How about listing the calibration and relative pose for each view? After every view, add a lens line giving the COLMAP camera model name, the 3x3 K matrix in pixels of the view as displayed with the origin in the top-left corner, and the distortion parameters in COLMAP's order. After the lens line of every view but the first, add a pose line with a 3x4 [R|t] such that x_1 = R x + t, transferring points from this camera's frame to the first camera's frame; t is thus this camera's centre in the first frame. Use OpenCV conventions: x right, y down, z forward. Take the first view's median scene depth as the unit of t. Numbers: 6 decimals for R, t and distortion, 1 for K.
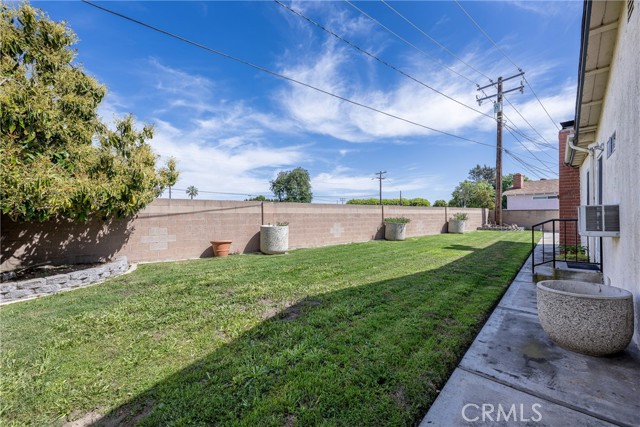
lens RADIAL K [[251.6, 0, 318.8], [0, 251.6, 215.9], [0, 0, 1]] dist [-0.002215, -0.000329]
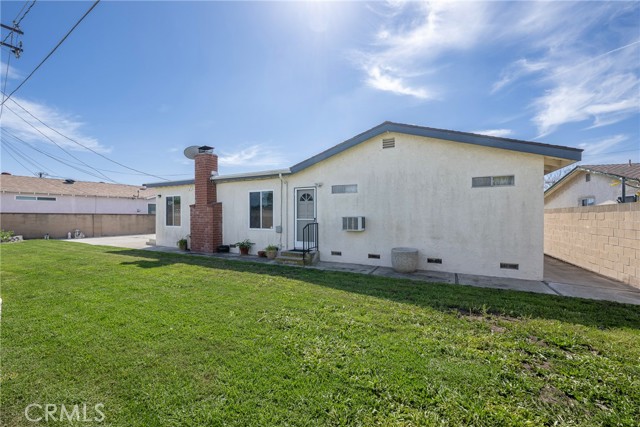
lens RADIAL K [[261.0, 0, 314.4], [0, 261.0, 216.4], [0, 0, 1]] dist [0.000211, 0.000184]
pose [[-0.261811, -0.000340, 0.965119, -0.937552], [0.007206, 0.999971, 0.002307, -0.050257], [-0.965092, 0.007559, -0.261802, 1.860253]]
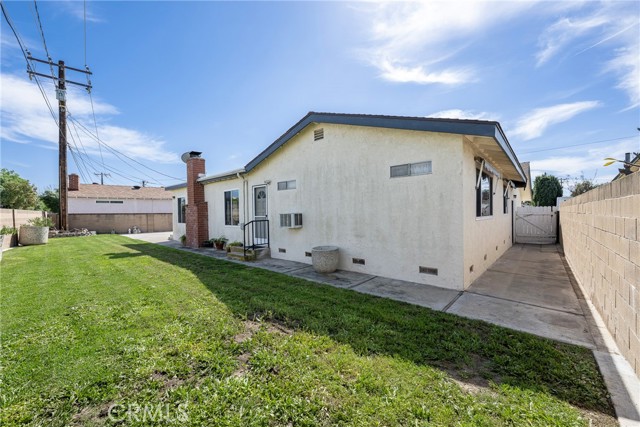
lens RADIAL K [[251.6, 0, 318.8], [0, 251.6, 215.9], [0, 0, 1]] dist [-0.002215, -0.000329]
pose [[-0.024719, -0.003054, 0.999690, -0.975741], [0.015566, 0.999873, 0.003440, -0.023128], [-0.999573, 0.015647, -0.024668, 0.794163]]
